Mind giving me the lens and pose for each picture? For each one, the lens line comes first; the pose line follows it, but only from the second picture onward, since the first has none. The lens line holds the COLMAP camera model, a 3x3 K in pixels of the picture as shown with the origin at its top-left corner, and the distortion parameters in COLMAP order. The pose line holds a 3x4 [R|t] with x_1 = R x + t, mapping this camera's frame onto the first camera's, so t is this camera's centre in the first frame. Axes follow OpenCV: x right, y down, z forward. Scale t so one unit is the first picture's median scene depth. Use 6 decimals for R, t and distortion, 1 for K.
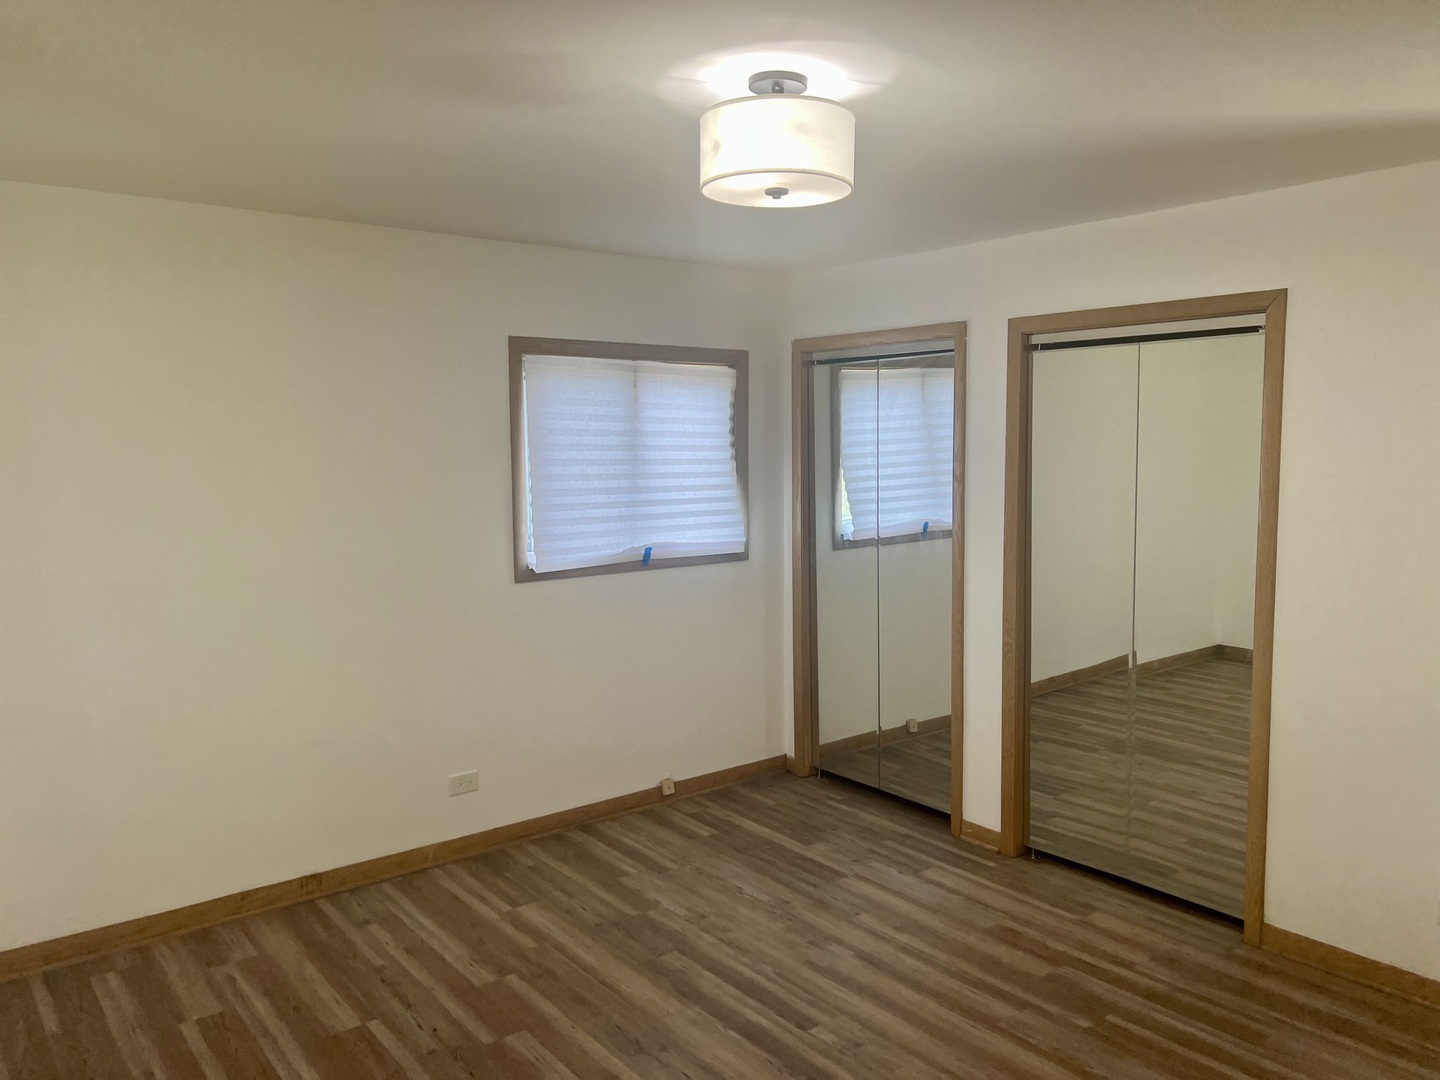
lens RADIAL K [[1084.0, 0, 726.6], [0, 1084.0, 541.7], [0, 0, 1]] dist [0.068298, -0.066594]
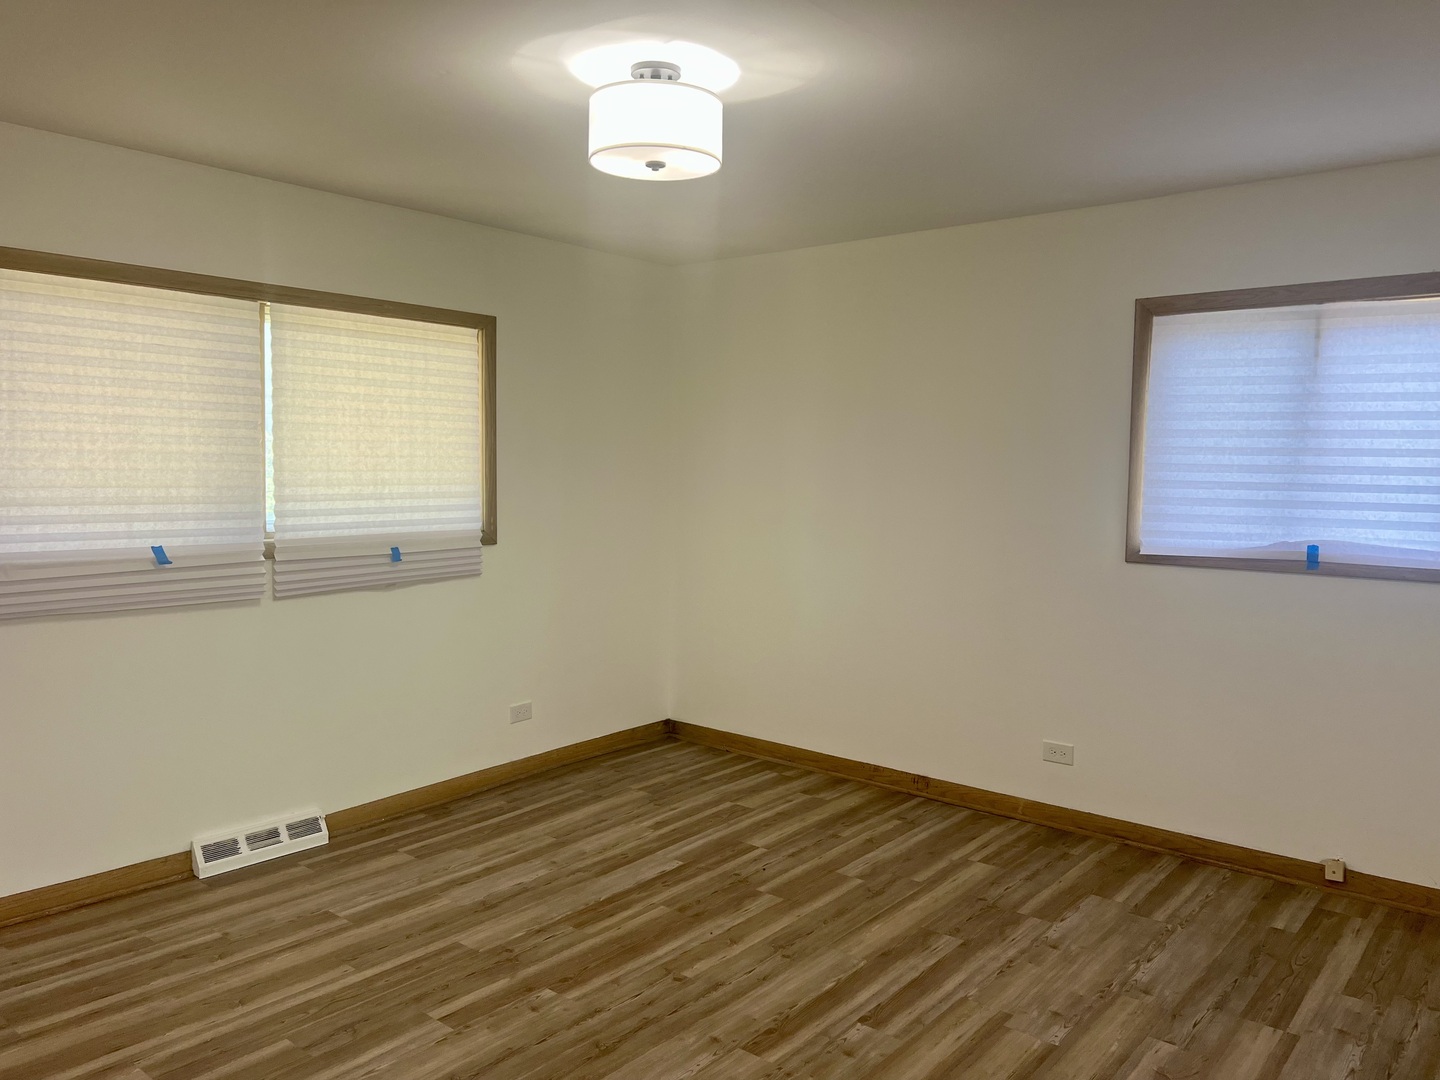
lens RADIAL K [[1084.0, 0, 731.7], [0, 1084.0, 533.0], [0, 0, 1]] dist [0.068298, -0.066594]
pose [[0.210077, 0.072999, -0.974956, 0.667104], [-0.104749, 0.993149, 0.051790, -0.000280], [0.972057, 0.091246, 0.216285, 0.476287]]
